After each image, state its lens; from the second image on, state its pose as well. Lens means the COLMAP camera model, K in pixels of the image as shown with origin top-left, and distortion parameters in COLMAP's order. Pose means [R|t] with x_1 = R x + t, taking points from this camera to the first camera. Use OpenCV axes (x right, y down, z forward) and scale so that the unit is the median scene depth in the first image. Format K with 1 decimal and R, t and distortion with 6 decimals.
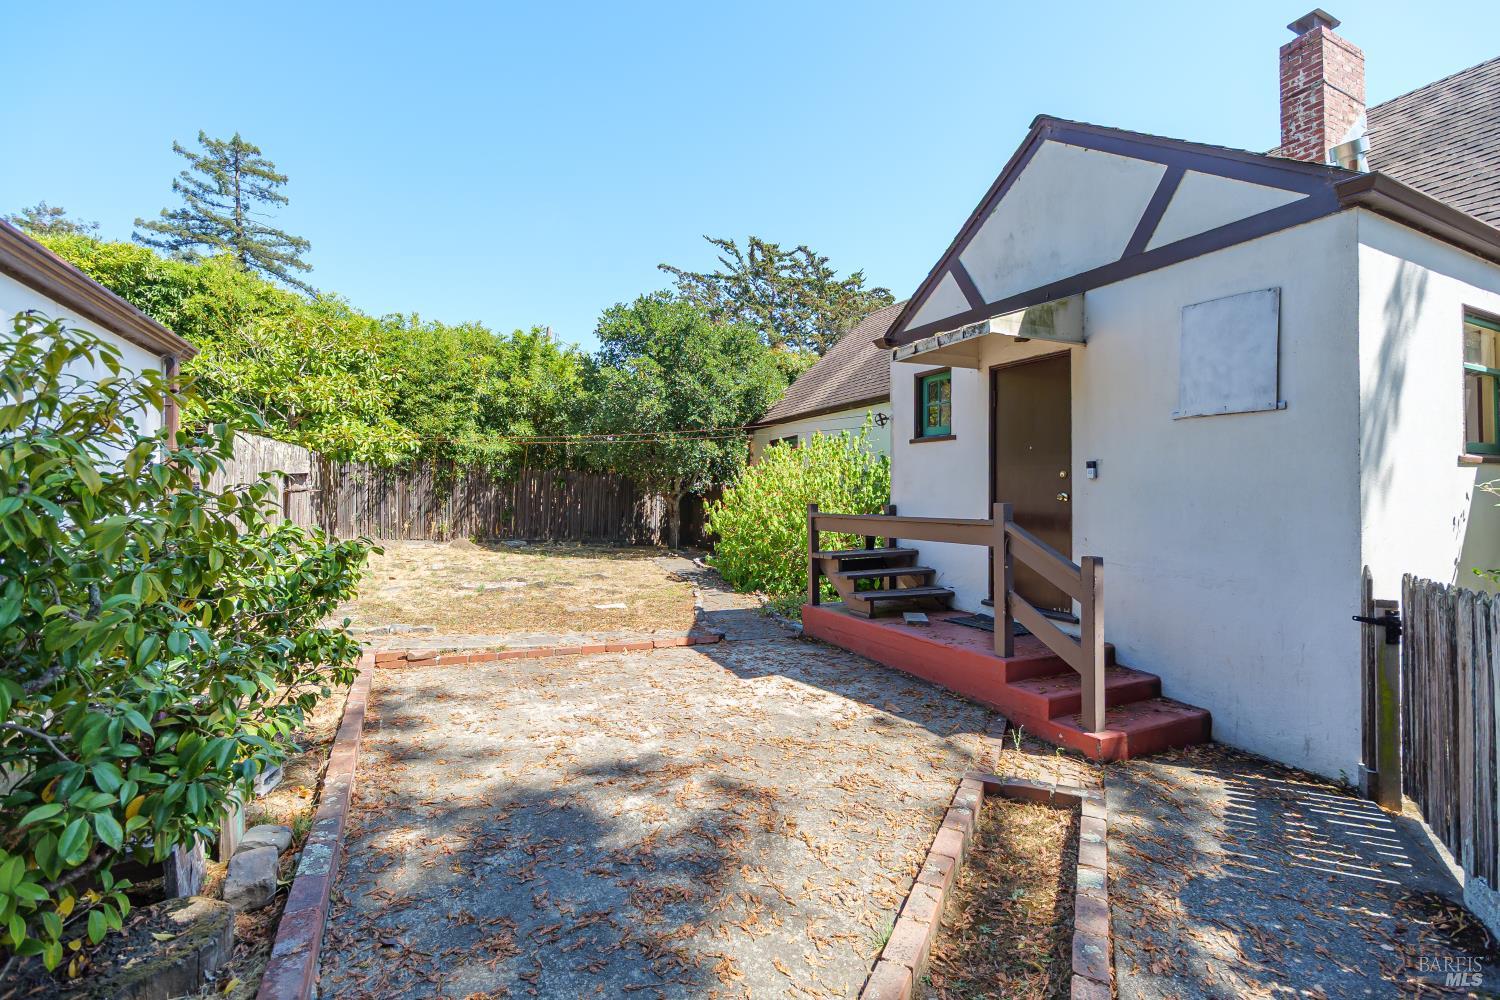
lens RADIAL K [[650.5, 0, 764.4], [0, 650.5, 494.3], [0, 0, 1]] dist [-0.005437, -0.000449]
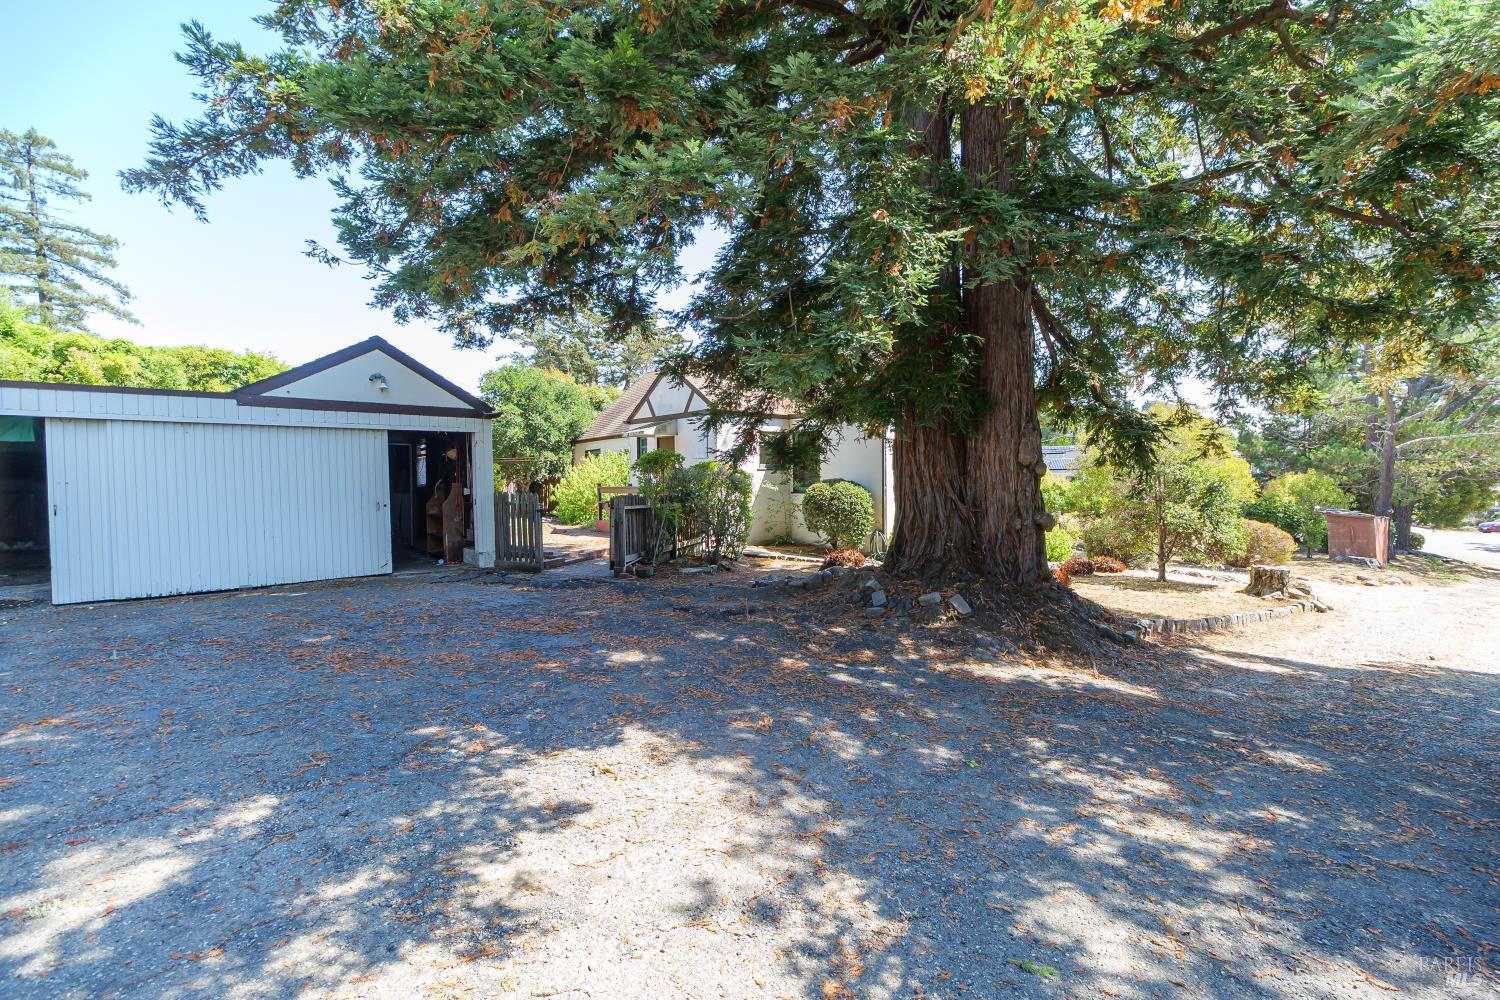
lens RADIAL K [[650.5, 0, 764.4], [0, 650.5, 494.3], [0, 0, 1]] dist [-0.005437, -0.000449]
pose [[0.963861, -0.015646, 0.265946, 0.007754], [0.010801, 0.999748, 0.019668, 0.006375], [-0.266187, -0.016084, 0.963787, -0.840172]]
